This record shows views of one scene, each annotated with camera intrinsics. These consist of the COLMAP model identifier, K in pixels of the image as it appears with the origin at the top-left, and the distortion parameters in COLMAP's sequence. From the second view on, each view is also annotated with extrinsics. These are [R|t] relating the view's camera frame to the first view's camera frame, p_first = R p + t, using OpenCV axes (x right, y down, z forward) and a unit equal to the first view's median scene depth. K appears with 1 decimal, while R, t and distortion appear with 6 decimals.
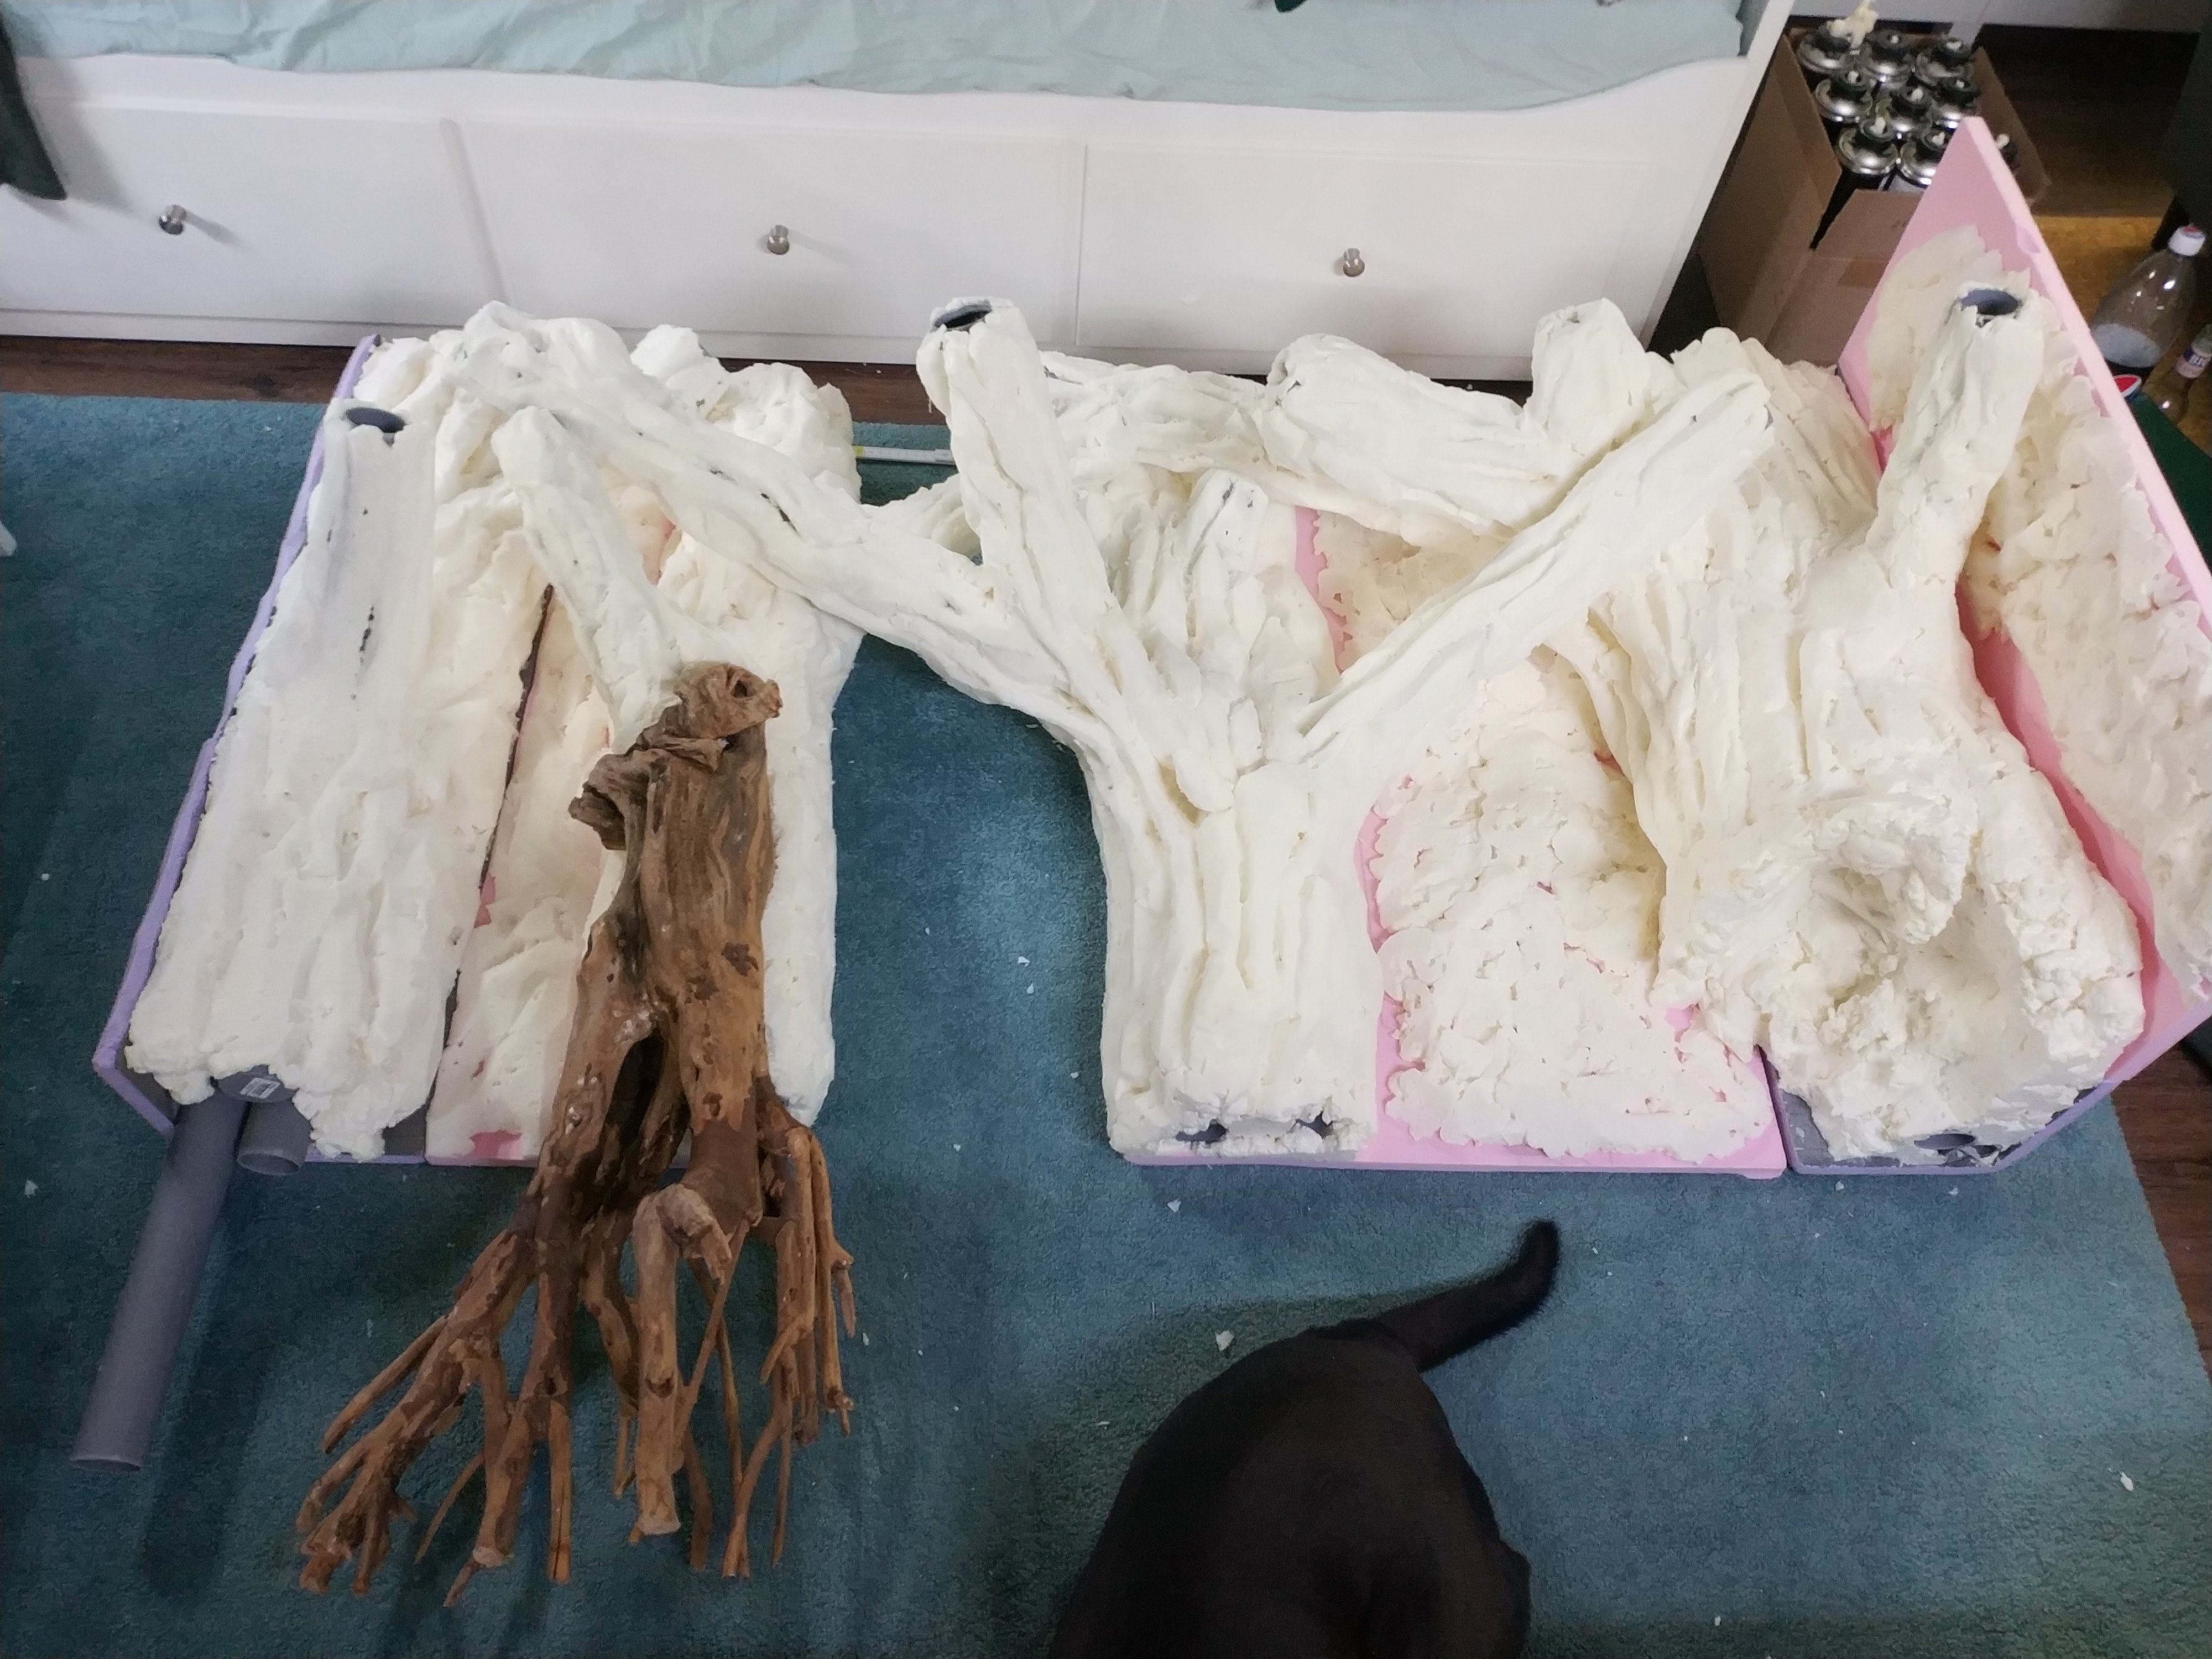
lens RADIAL K [[1722.9, 0, 1120.3], [0, 1722.9, 839.3], [0, 0, 1]] dist [0.035884, -0.056597]
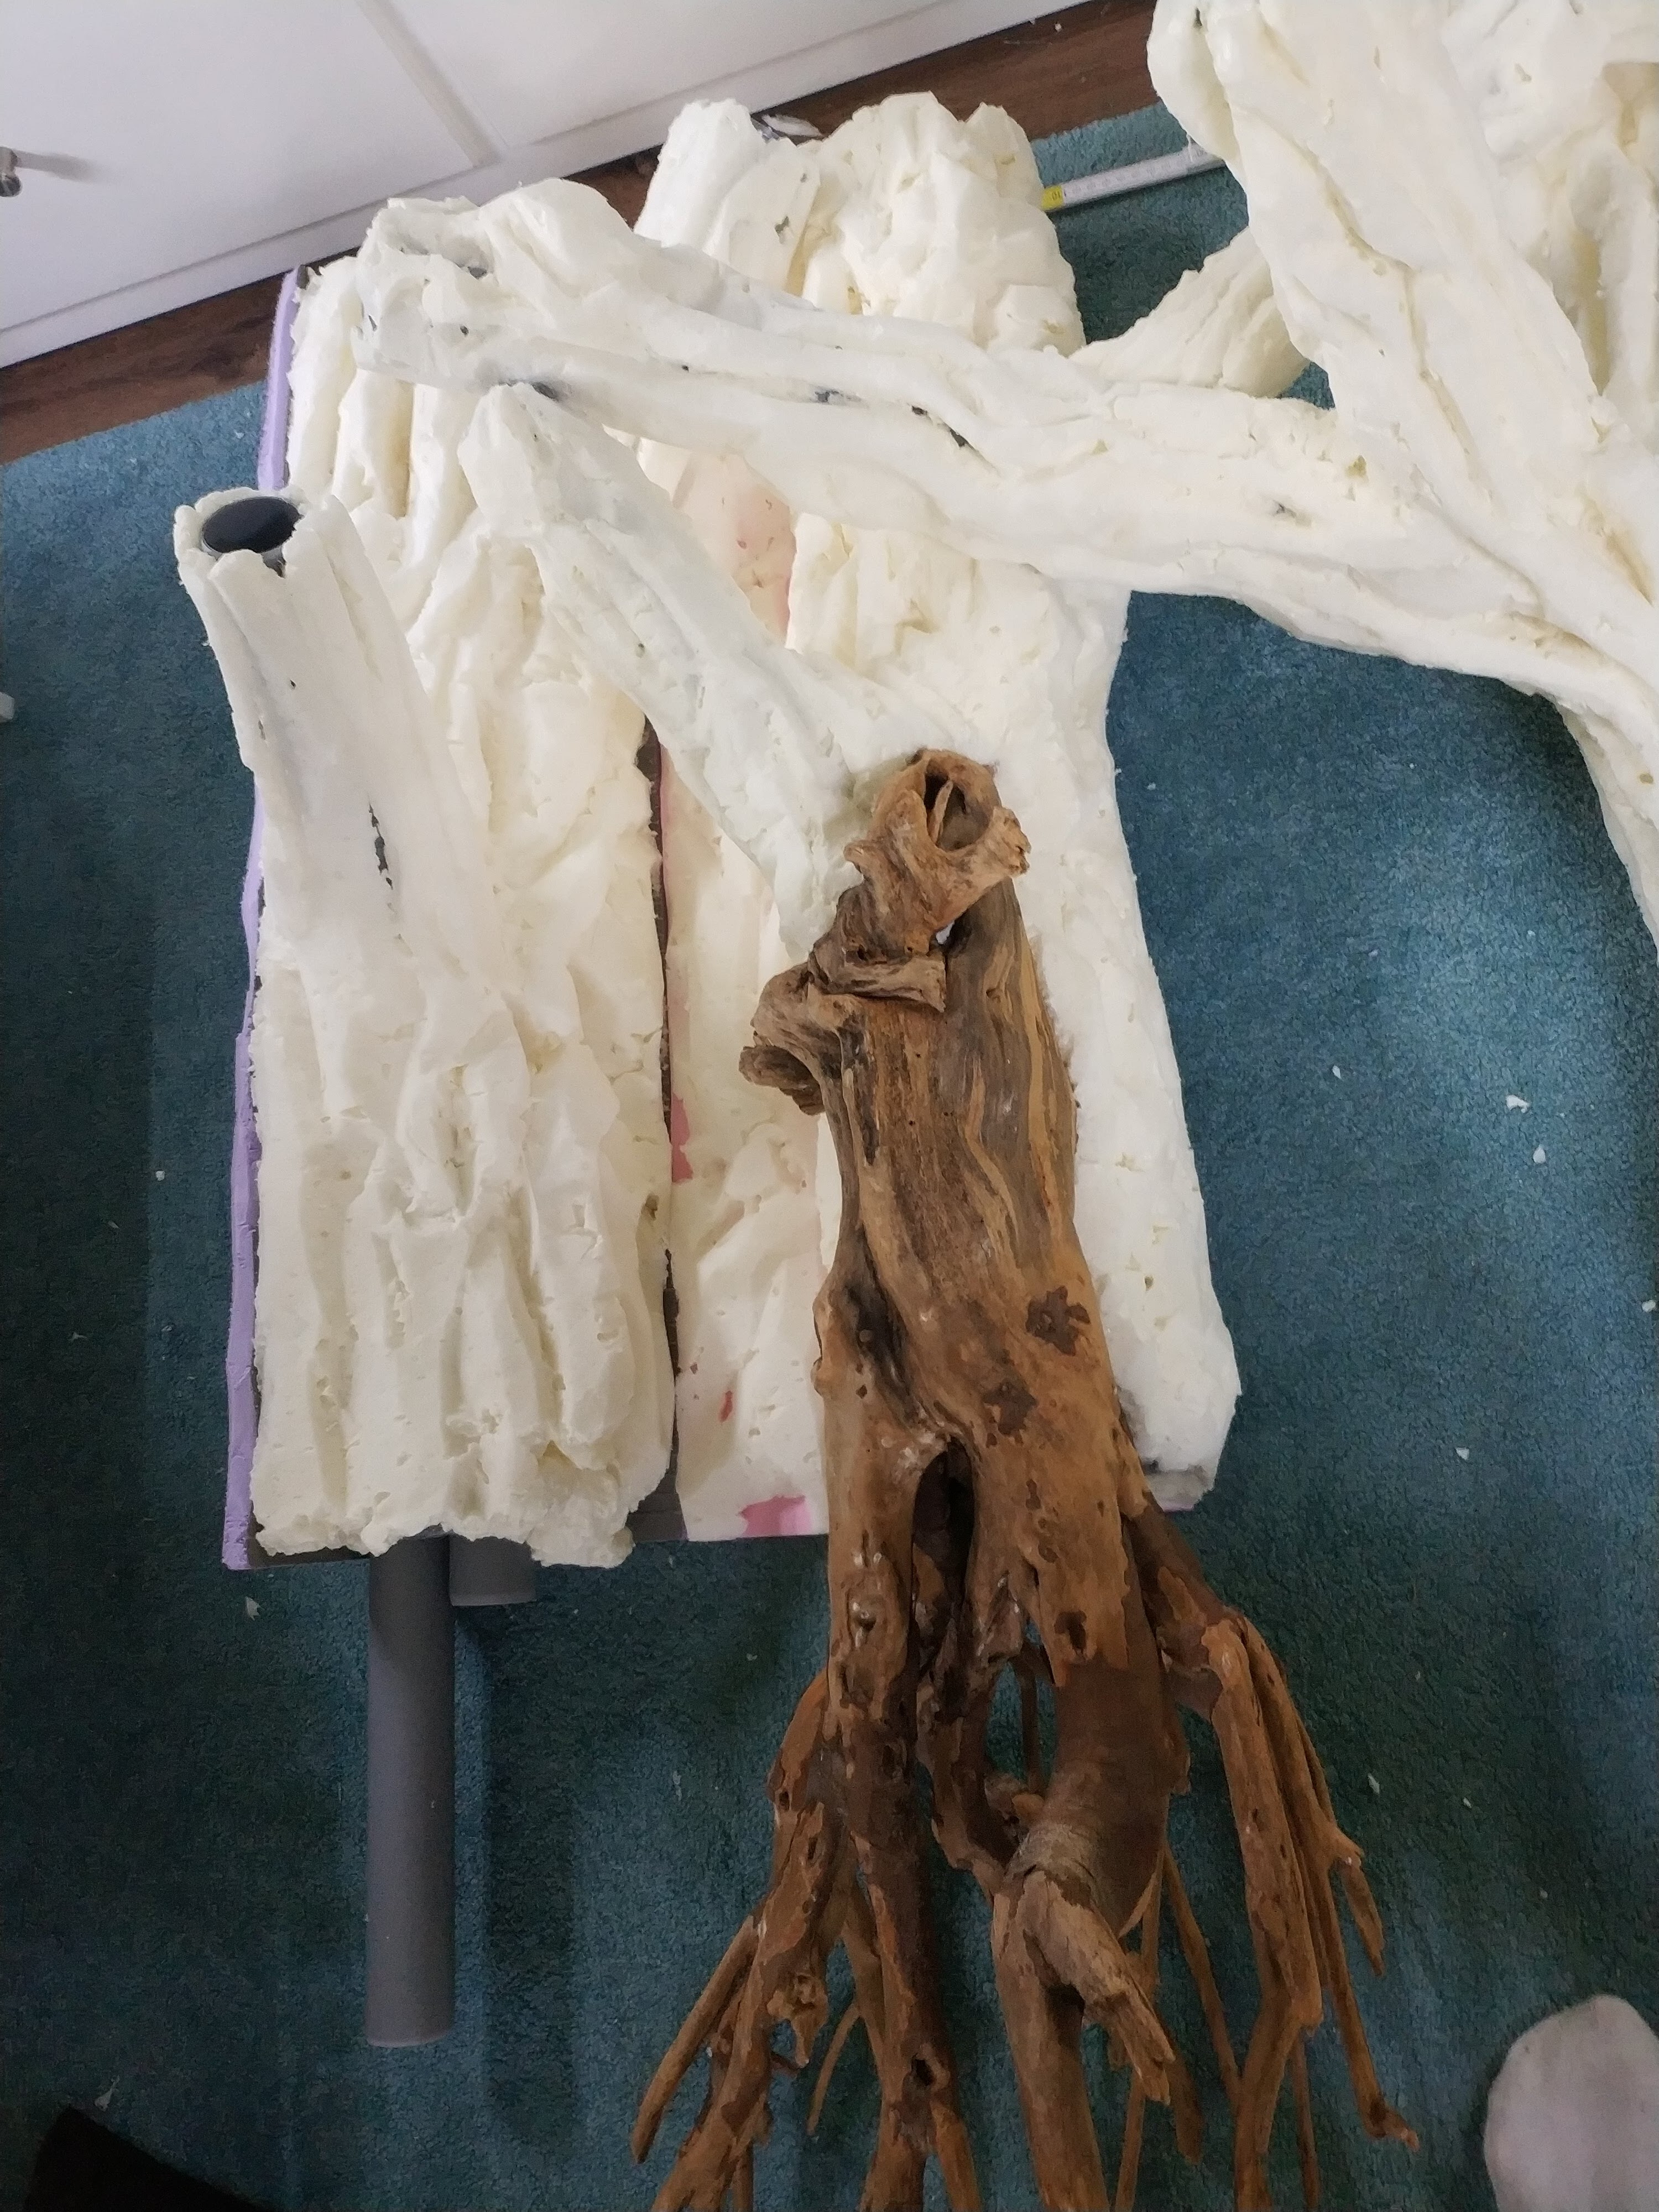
lens RADIAL K [[1722.9, 0, 846.7], [0, 1722.9, 1097.9], [0, 0, 1]] dist [0.035884, -0.056597]
pose [[0.925644, -0.133821, -0.353941, -0.063065], [0.247271, 0.921953, 0.298095, -0.174669], [0.286426, -0.363449, 0.886490, 0.441533]]
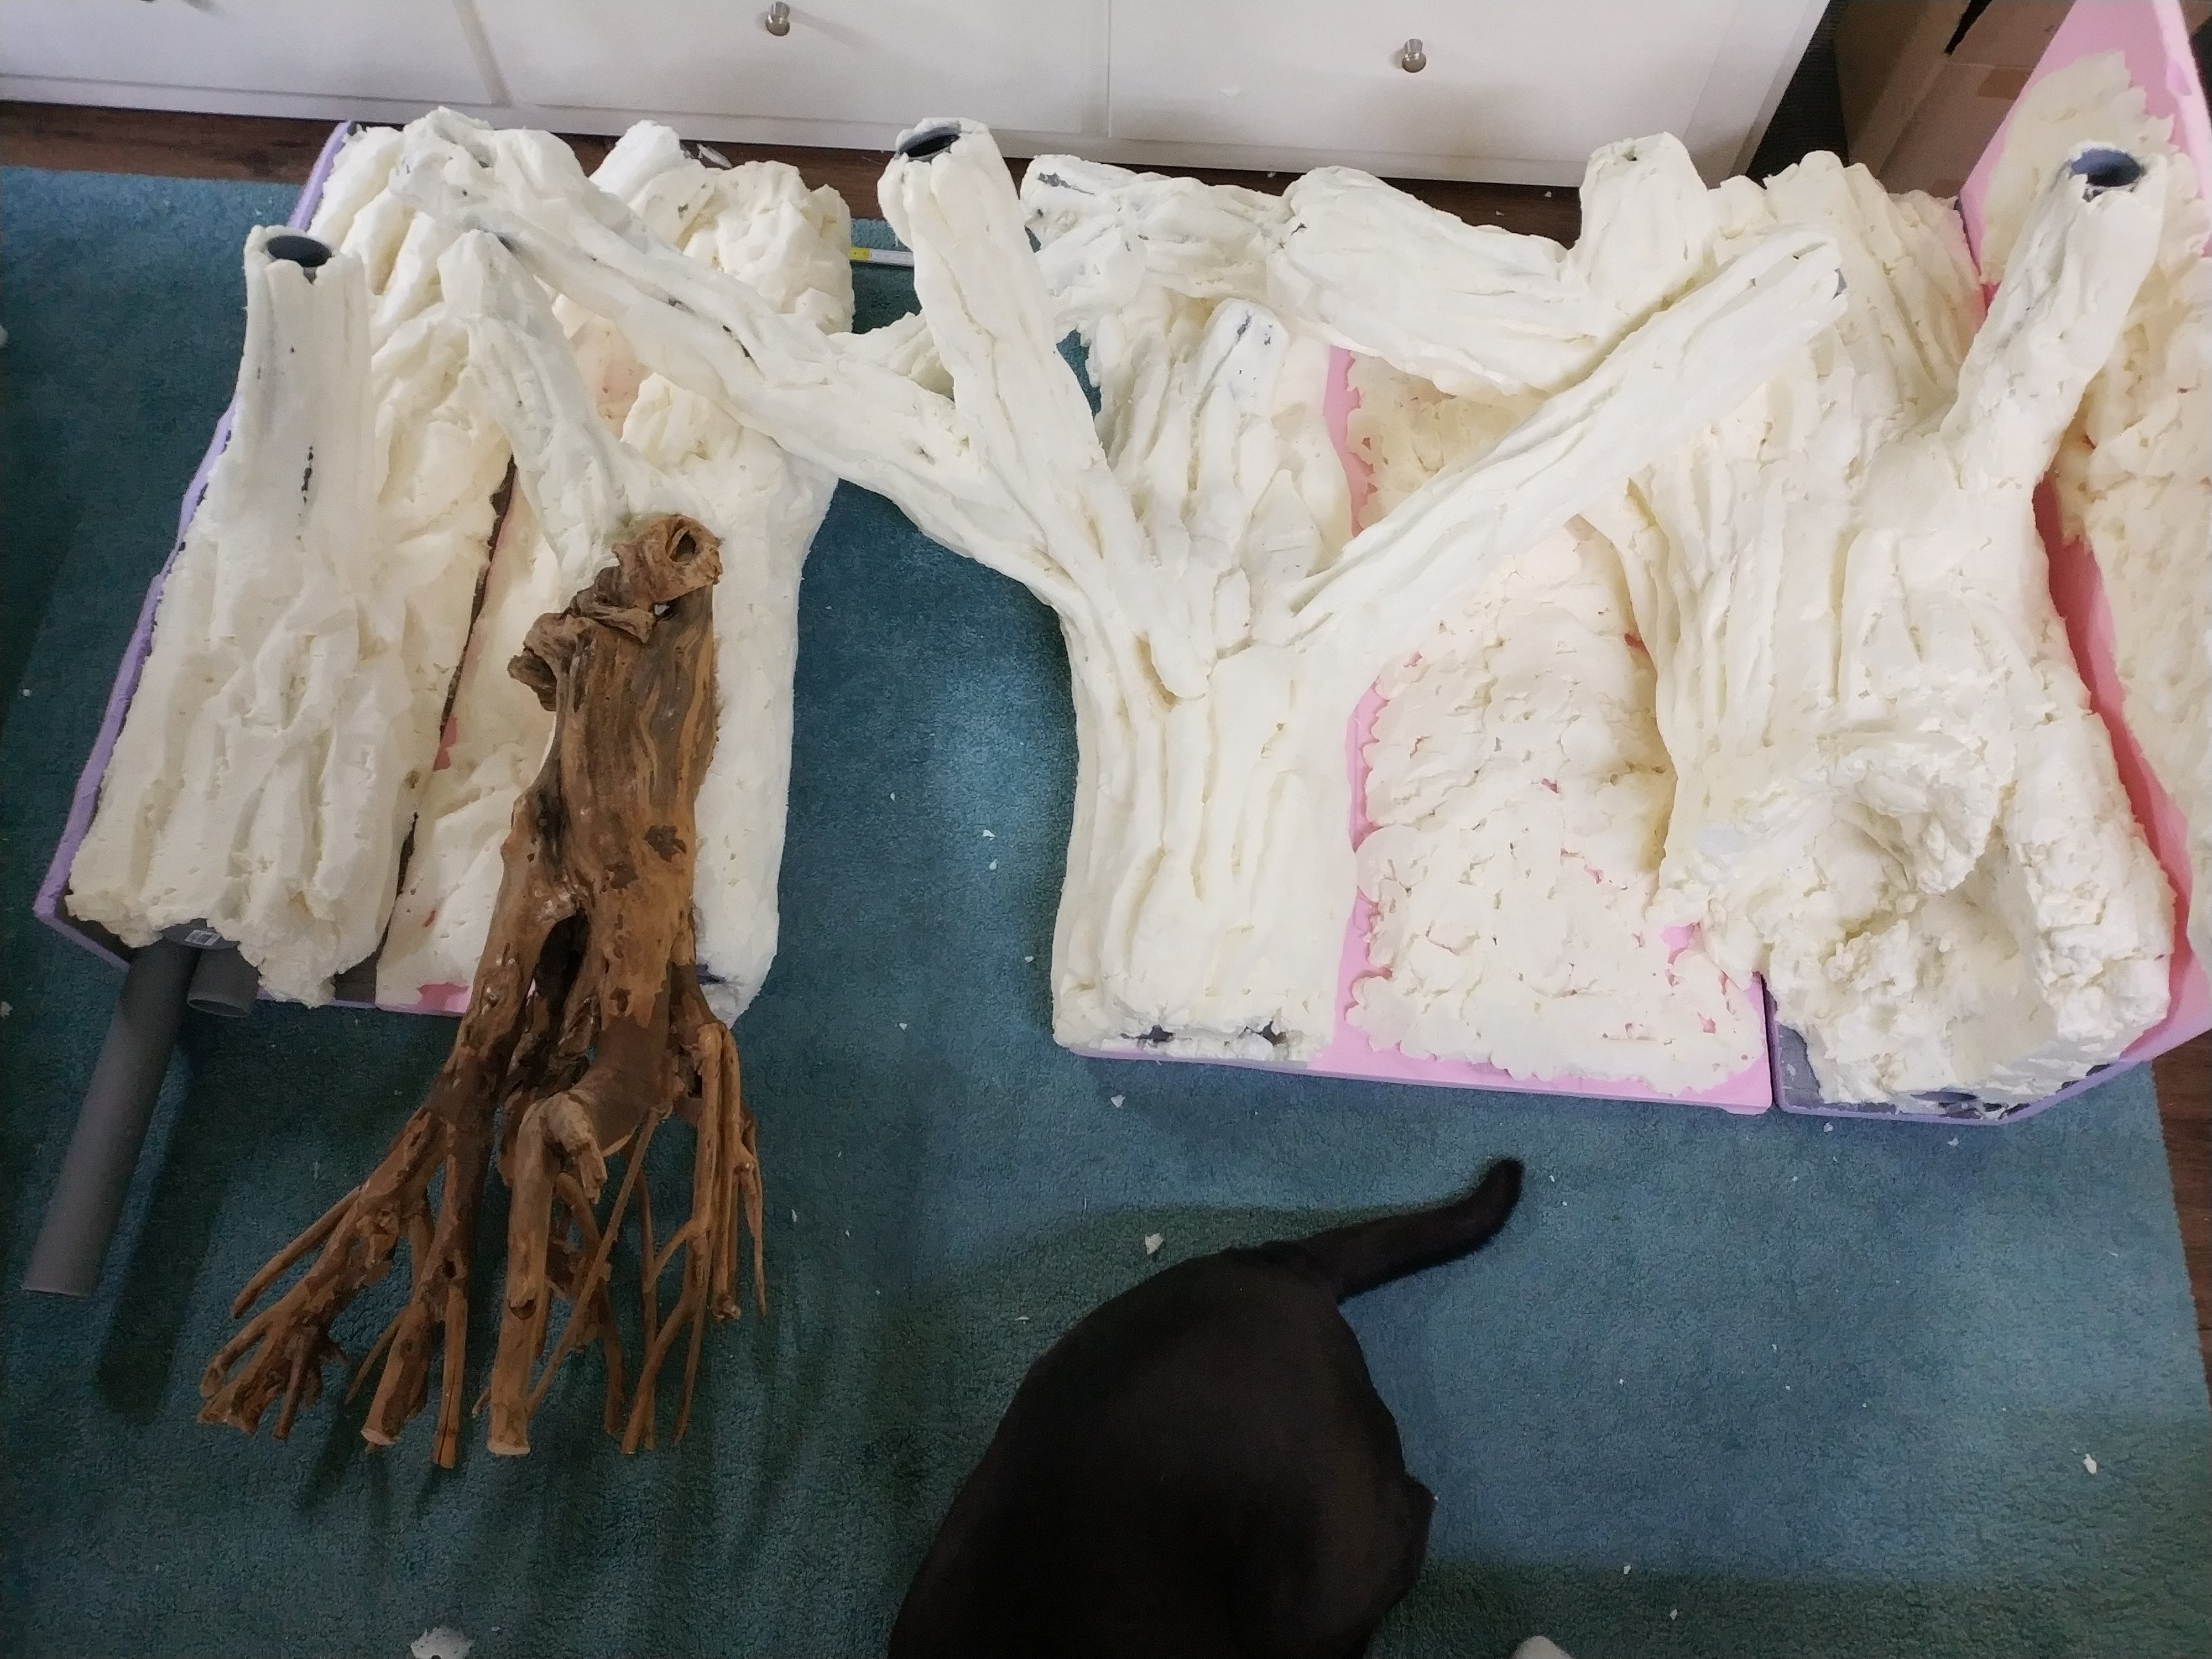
lens RADIAL K [[1722.9, 0, 1105.0], [0, 1722.9, 826.4], [0, 0, 1]] dist [0.035884, -0.056597]
pose [[0.994414, 0.061526, -0.085761, 0.098278], [-0.047705, 0.986795, 0.154792, -0.092253], [0.094152, -0.149836, 0.984218, 0.061710]]
